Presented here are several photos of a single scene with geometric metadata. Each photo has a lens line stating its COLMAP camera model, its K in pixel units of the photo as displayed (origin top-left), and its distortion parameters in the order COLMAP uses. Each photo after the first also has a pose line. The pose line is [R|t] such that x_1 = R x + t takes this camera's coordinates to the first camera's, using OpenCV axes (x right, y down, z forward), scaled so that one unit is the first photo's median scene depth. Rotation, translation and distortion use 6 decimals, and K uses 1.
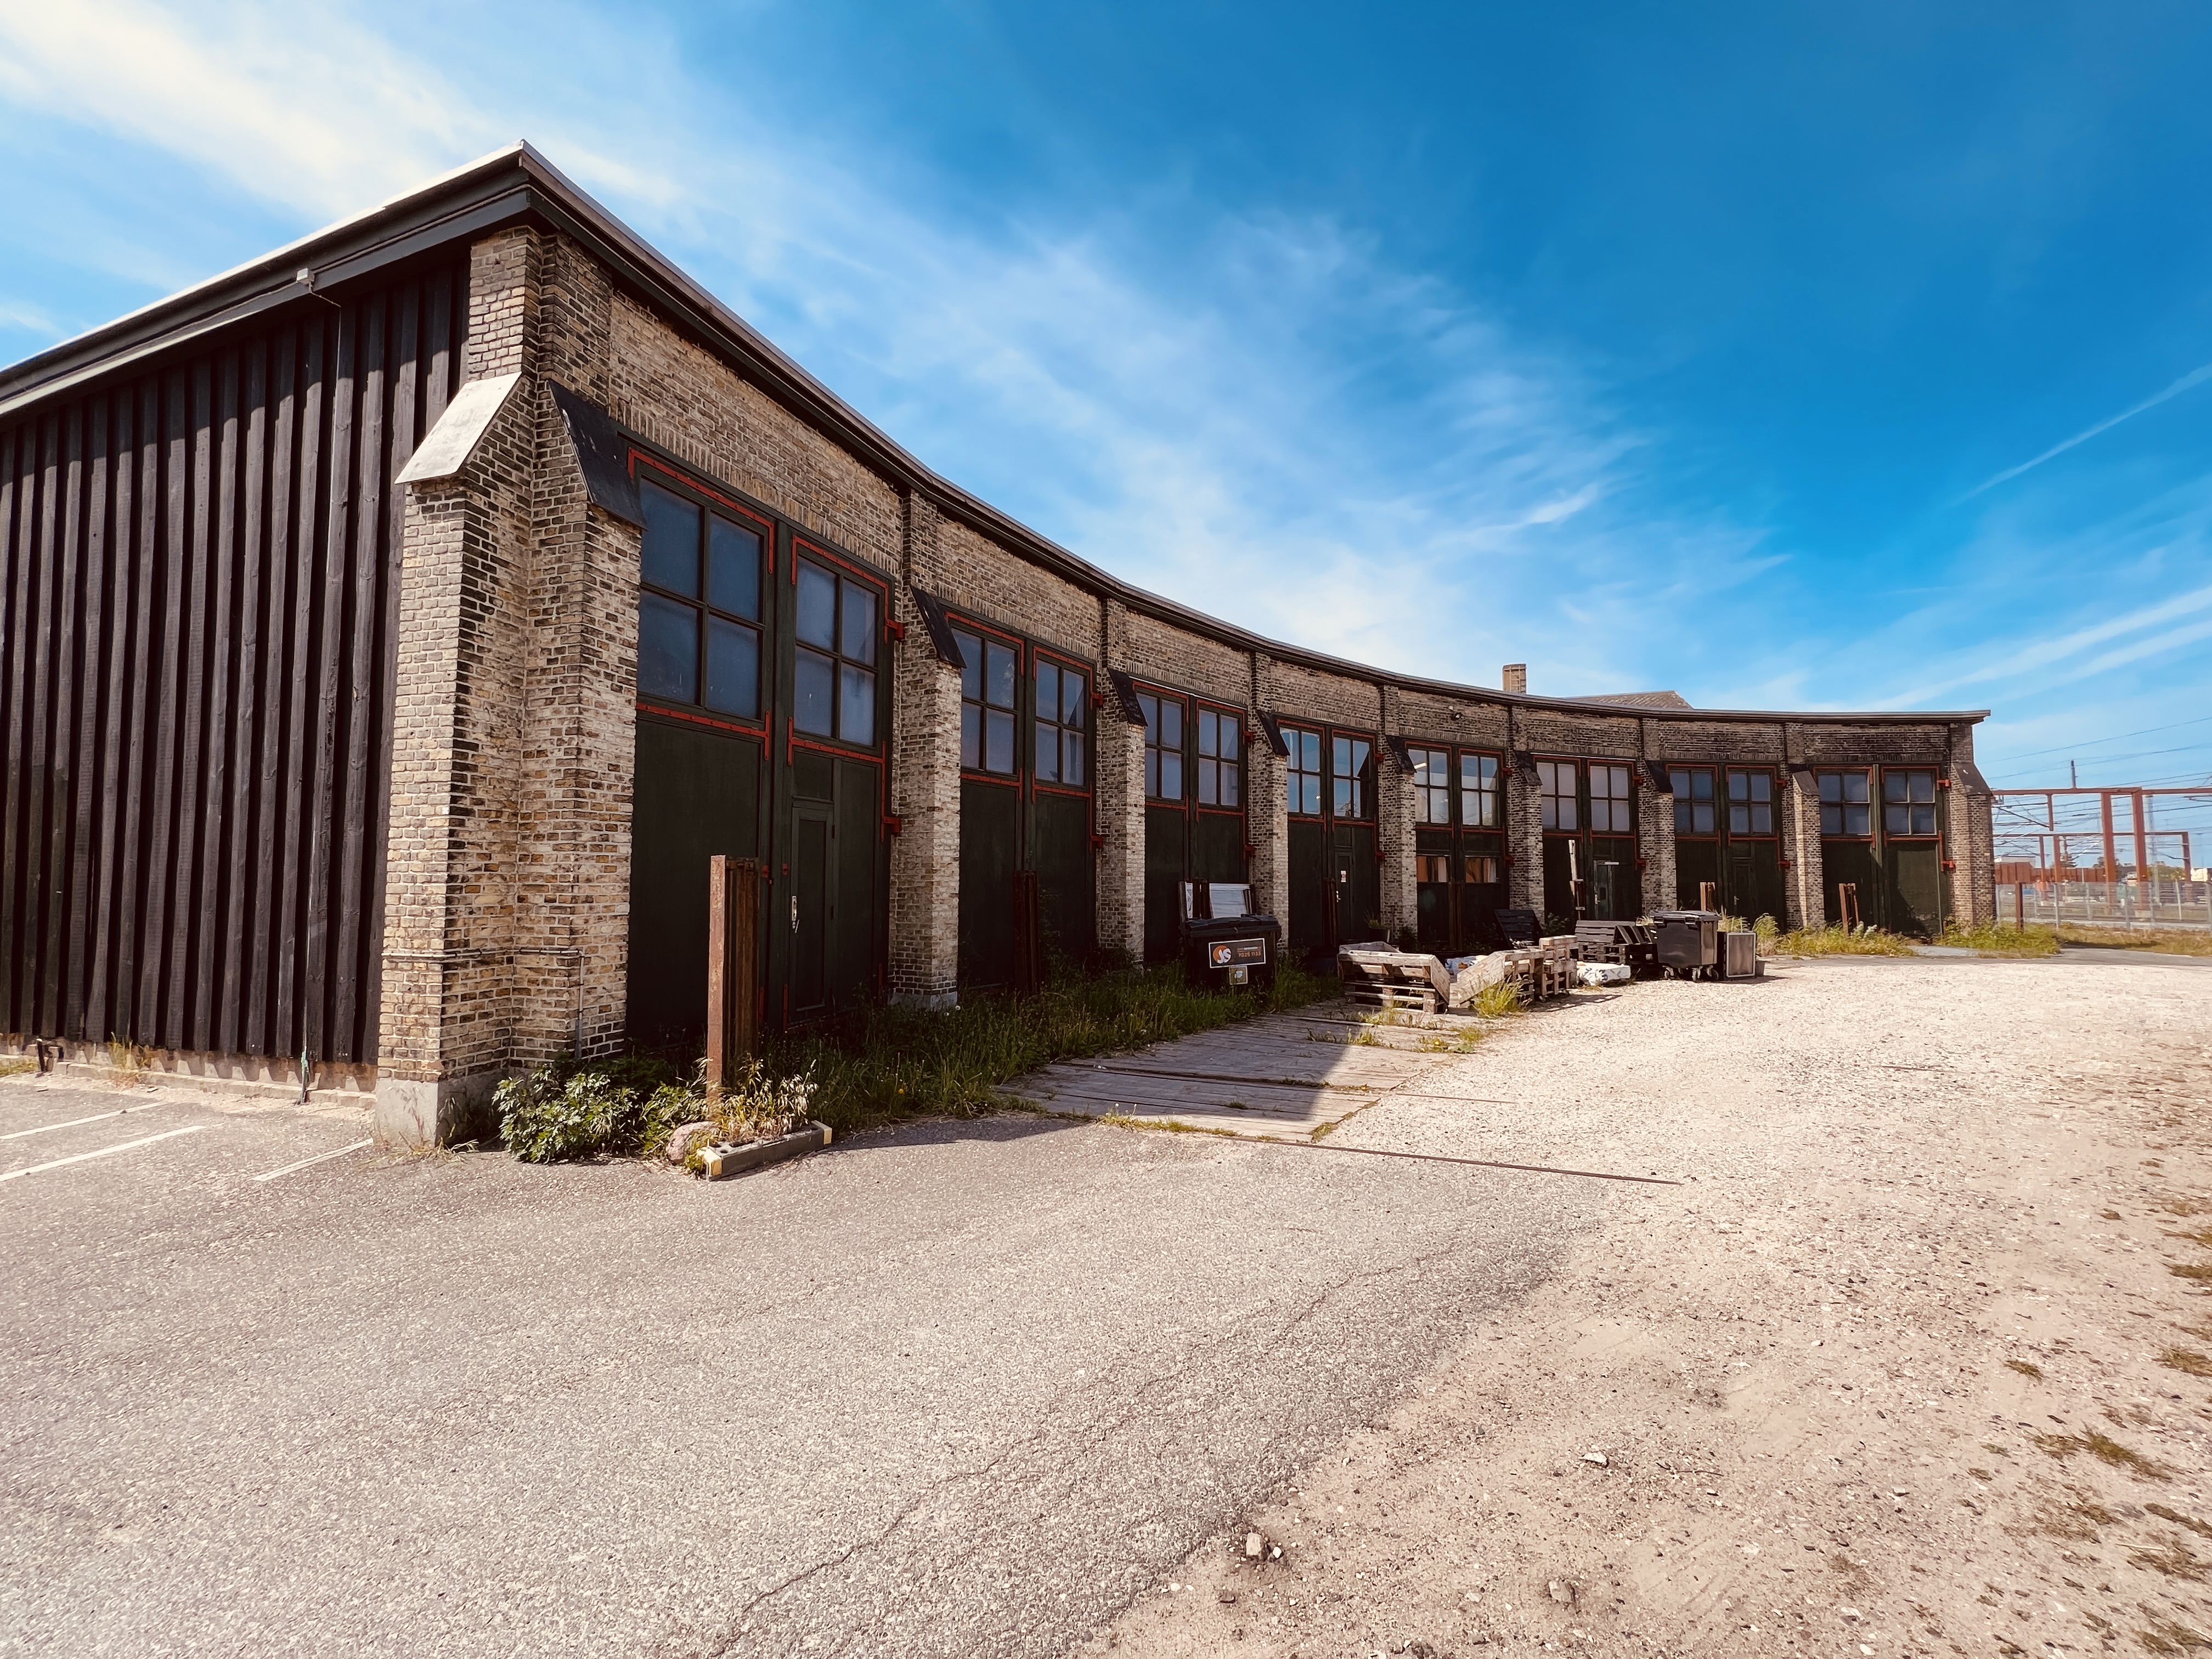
lens RADIAL K [[892.3, 0, 1082.4], [0, 892.3, 785.5], [0, 0, 1]] dist [0.004405, -0.000302]
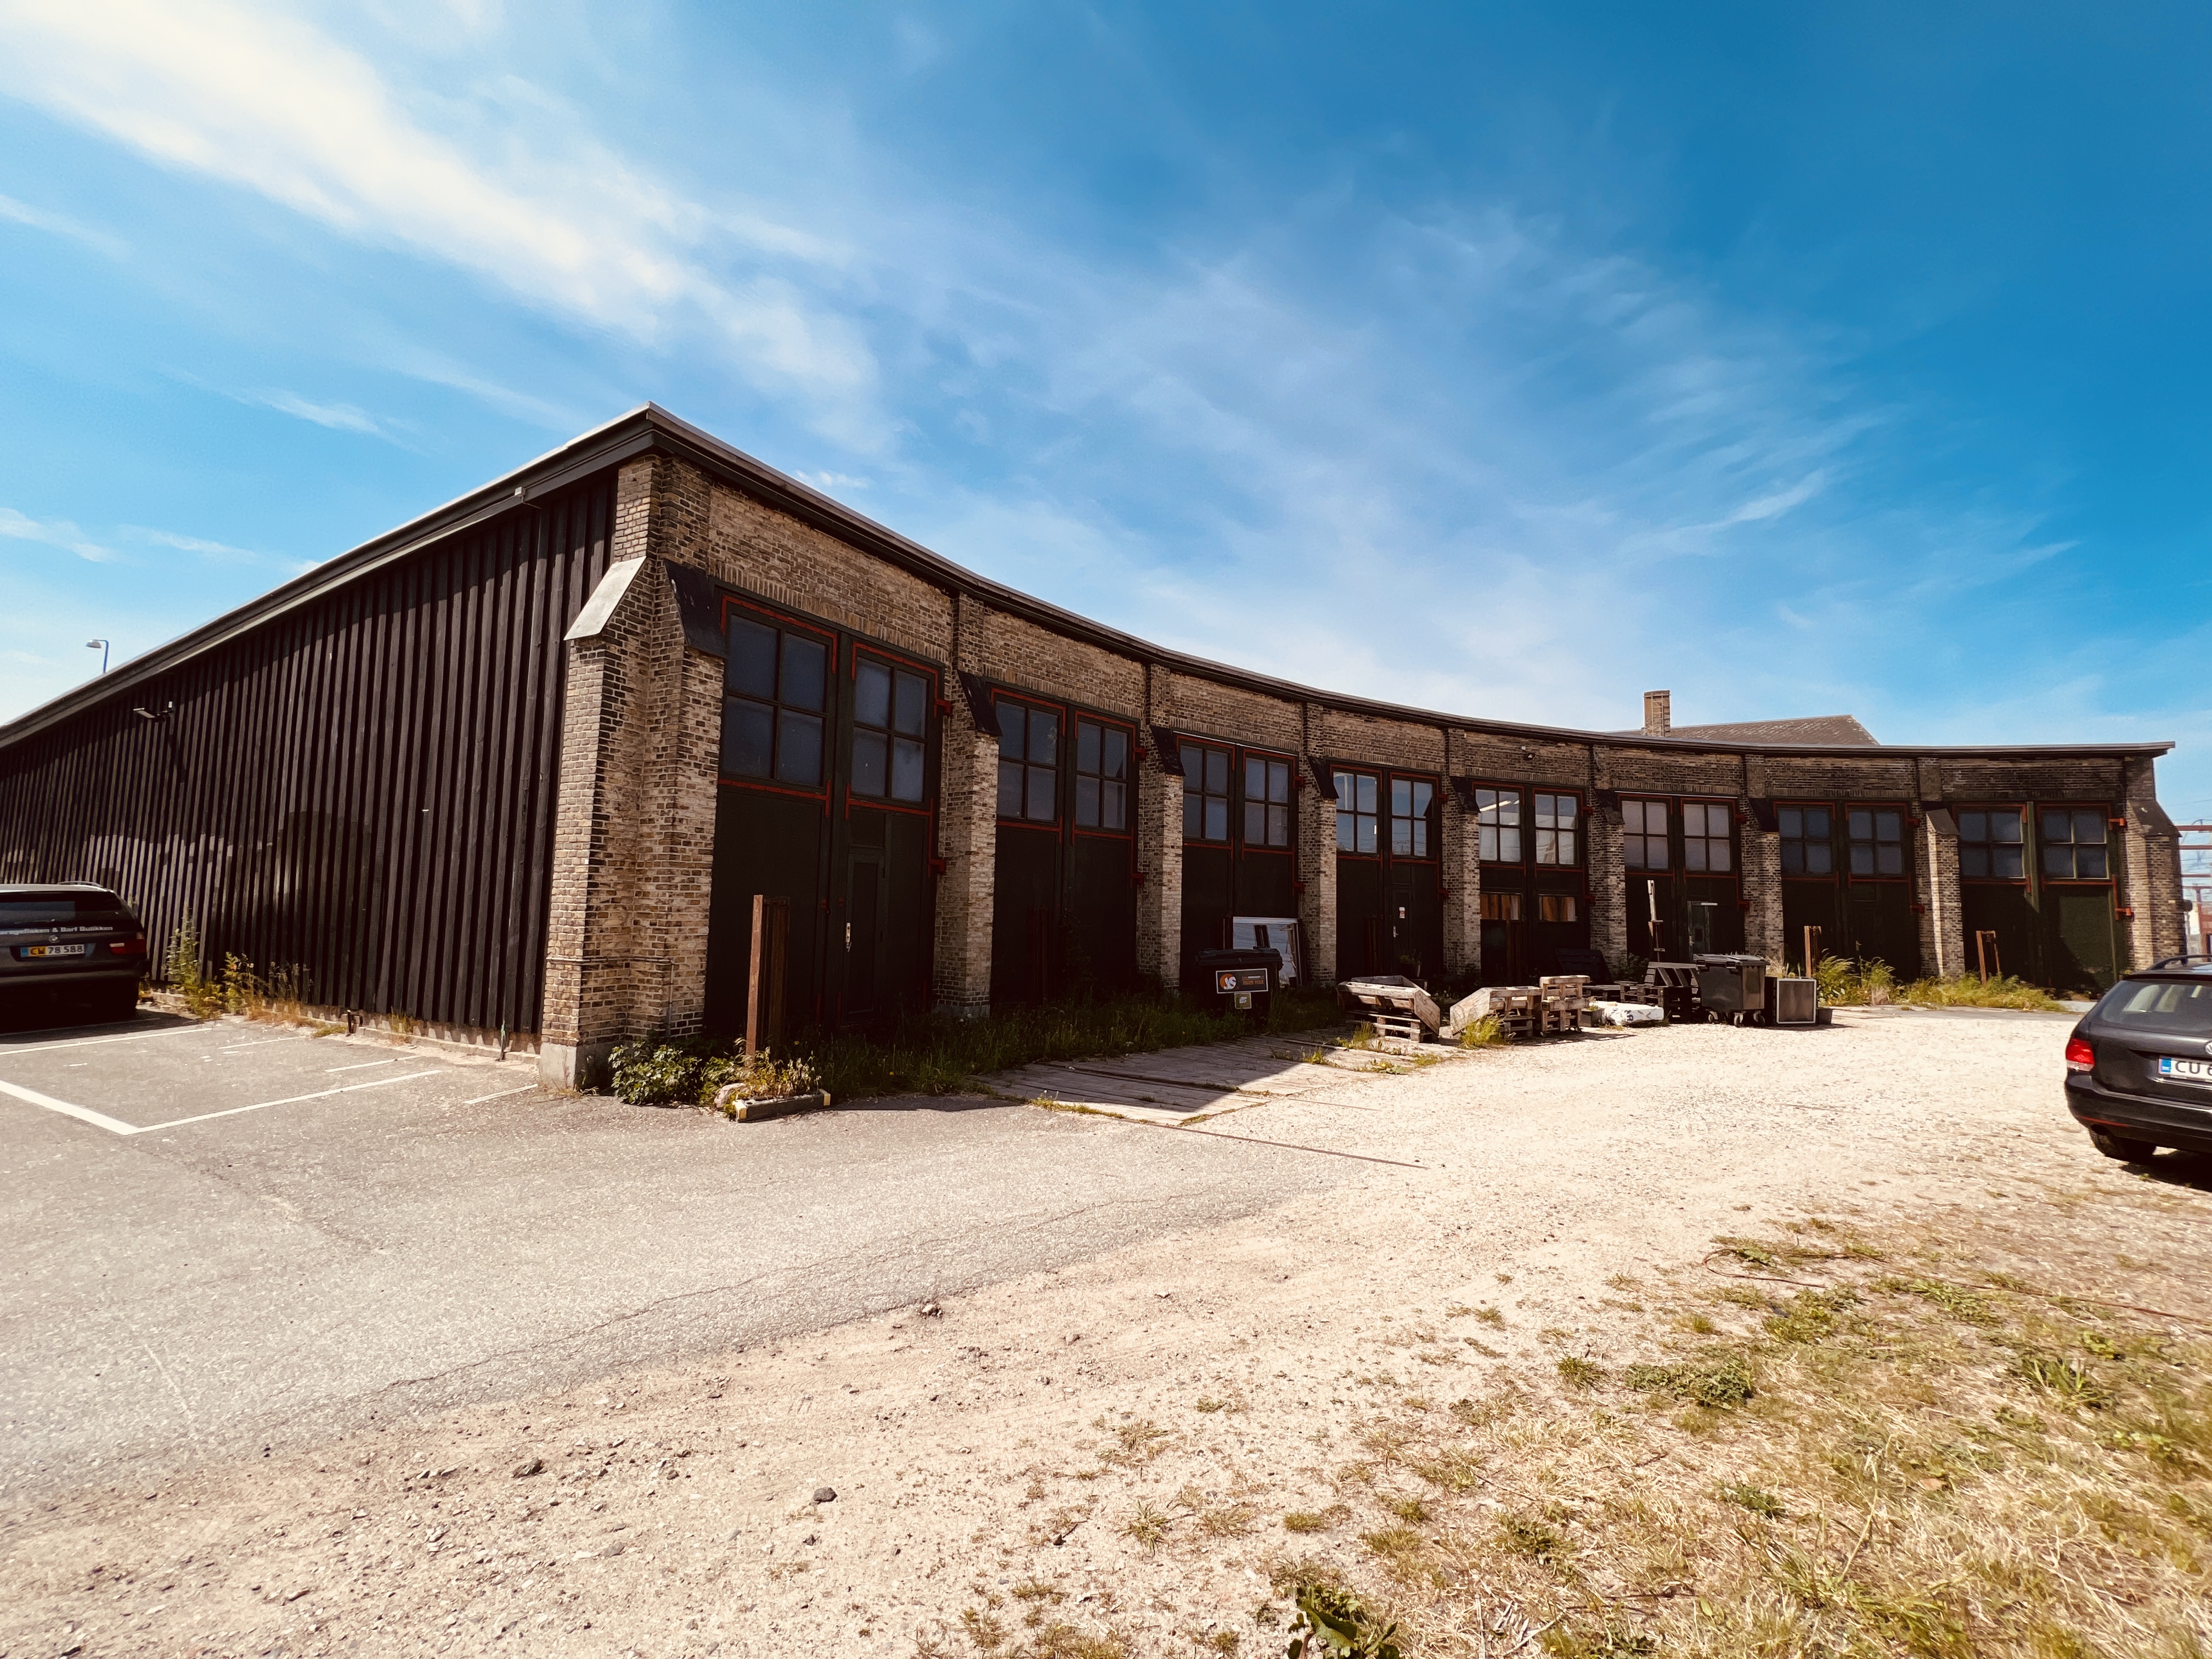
lens RADIAL K [[892.3, 0, 1090.4], [0, 892.3, 775.3], [0, 0, 1]] dist [0.004405, -0.000302]
pose [[0.985586, -0.004914, -0.169104, 0.226762], [-0.001492, 0.999287, -0.037732, -0.038237], [0.169169, 0.037441, 0.984876, -0.201943]]
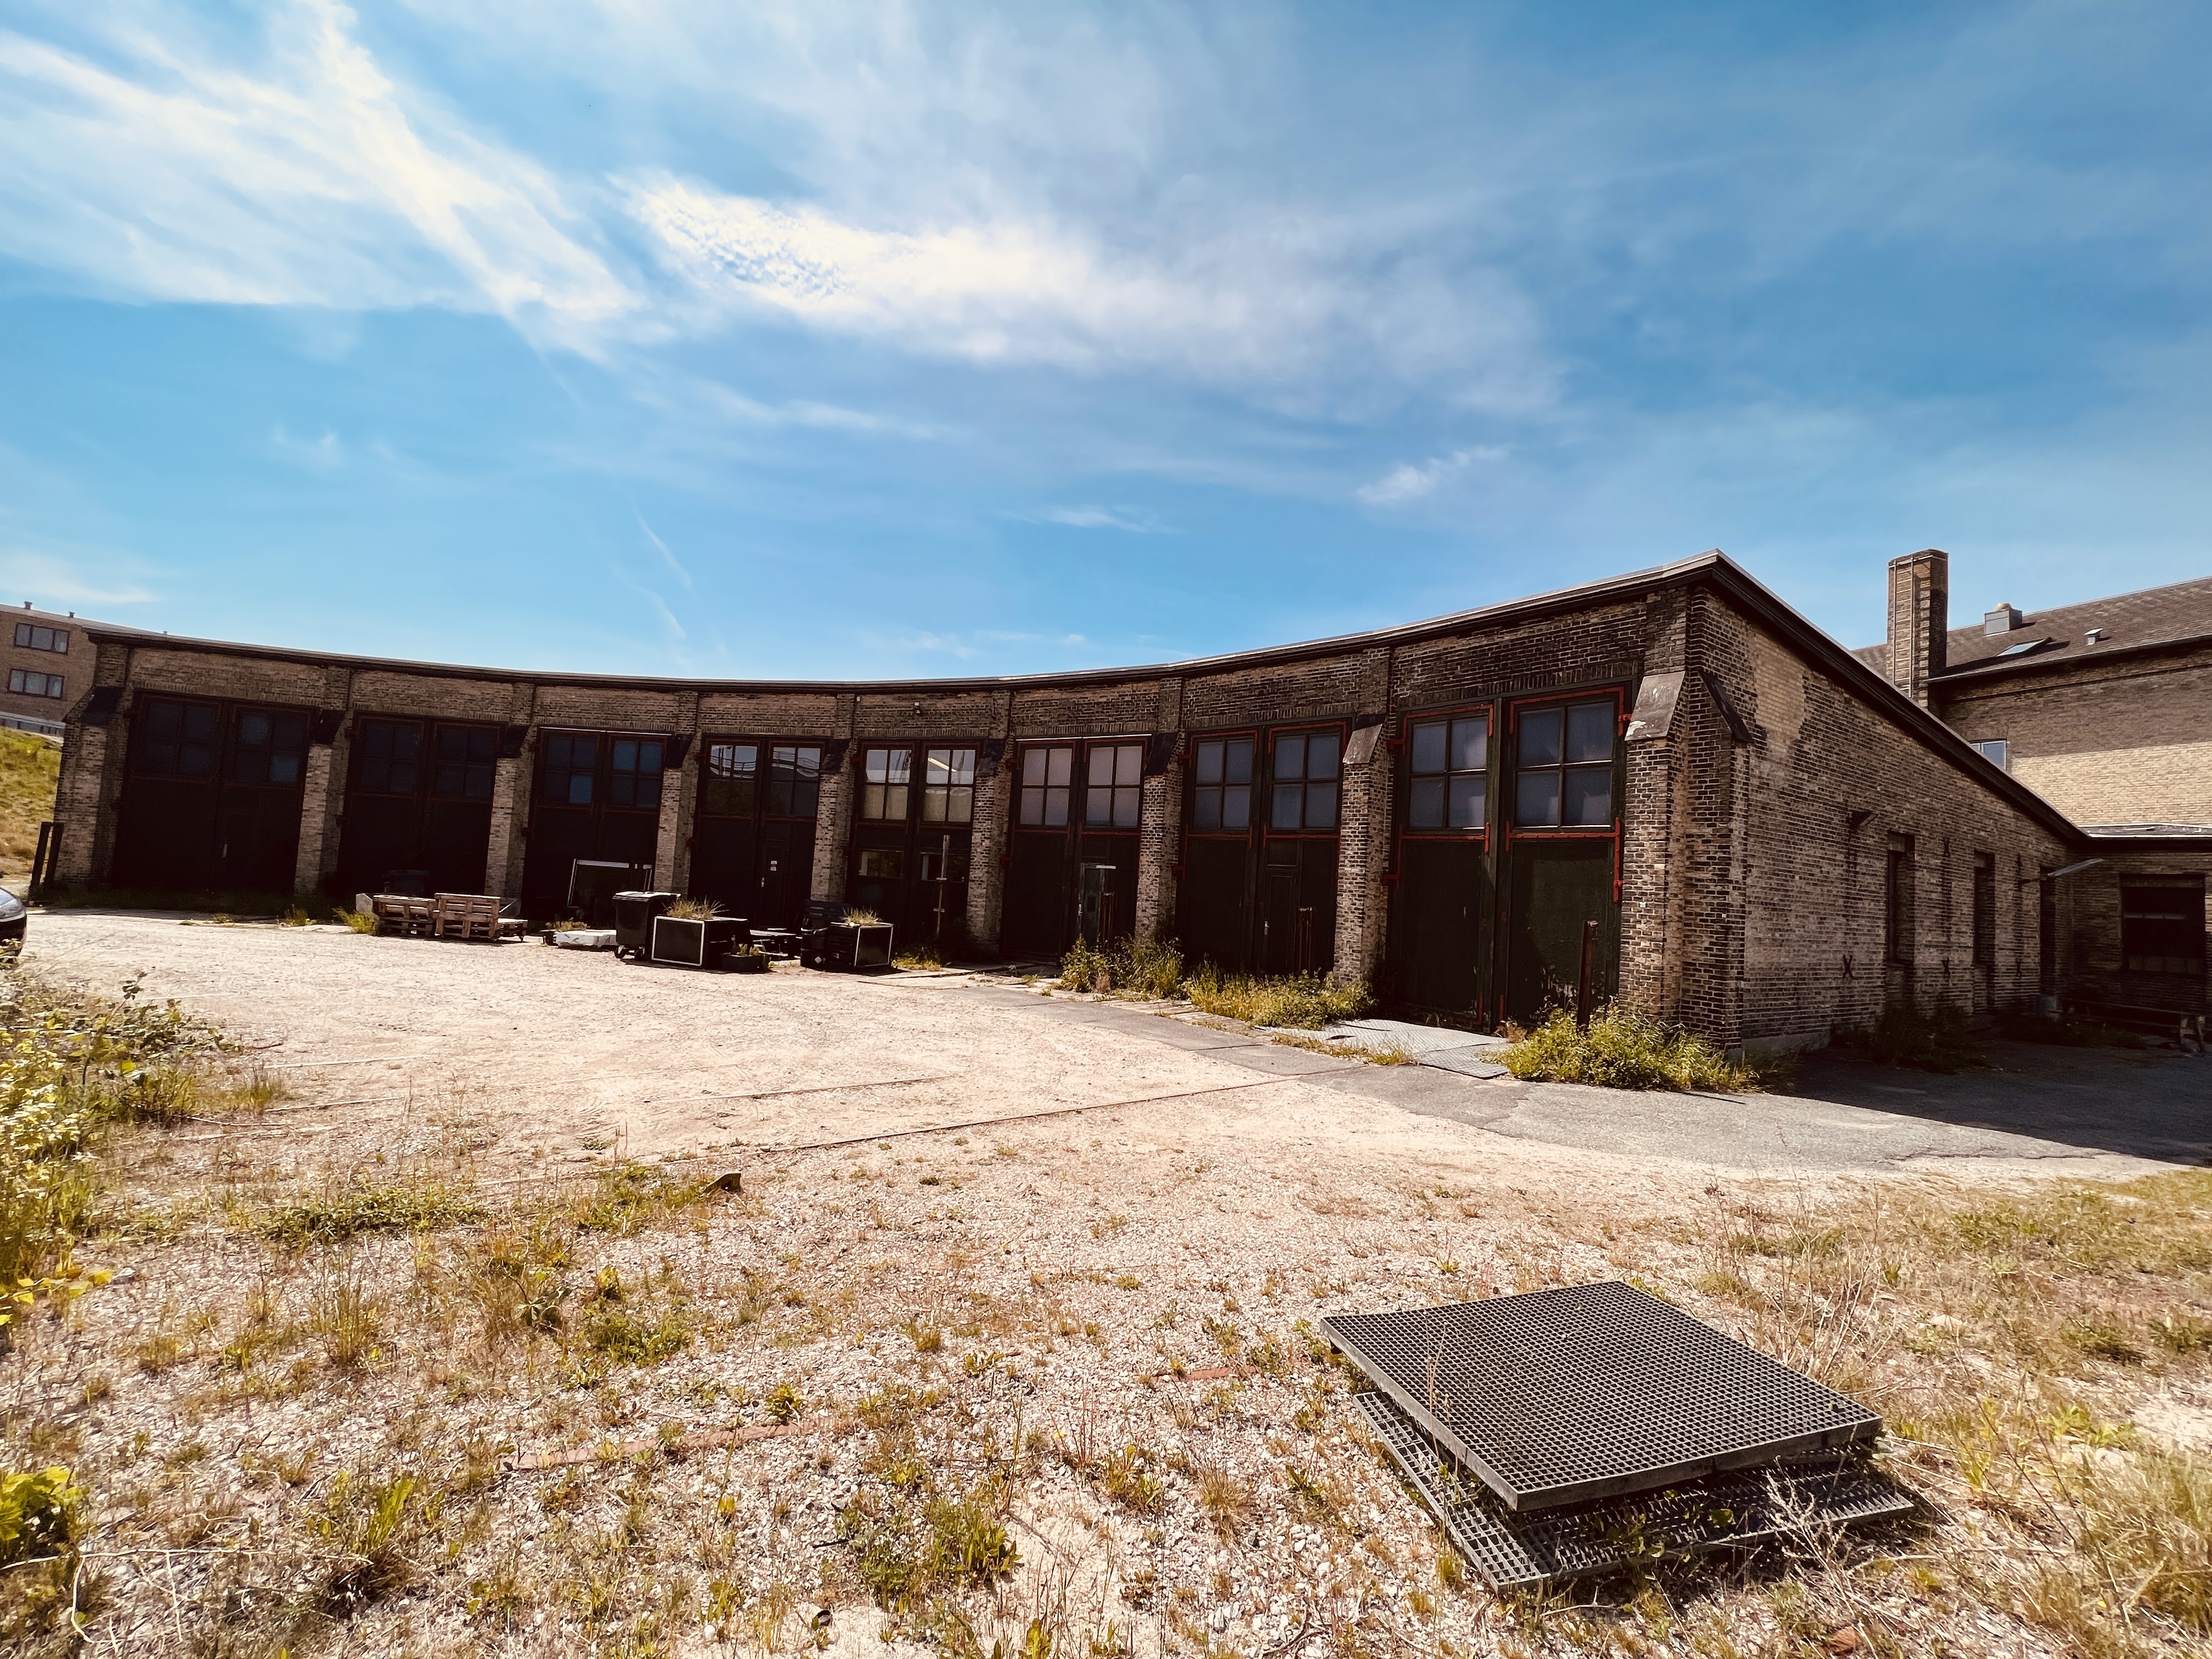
lens RADIAL K [[892.3, 0, 1098.5], [0, 892.3, 811.9], [0, 0, 1]] dist [0.004405, -0.000302]
pose [[0.641113, -0.025168, -0.767034, 2.997751], [0.035834, 0.999354, -0.002840, 0.097976], [0.766610, -0.025665, 0.641600, 1.204958]]
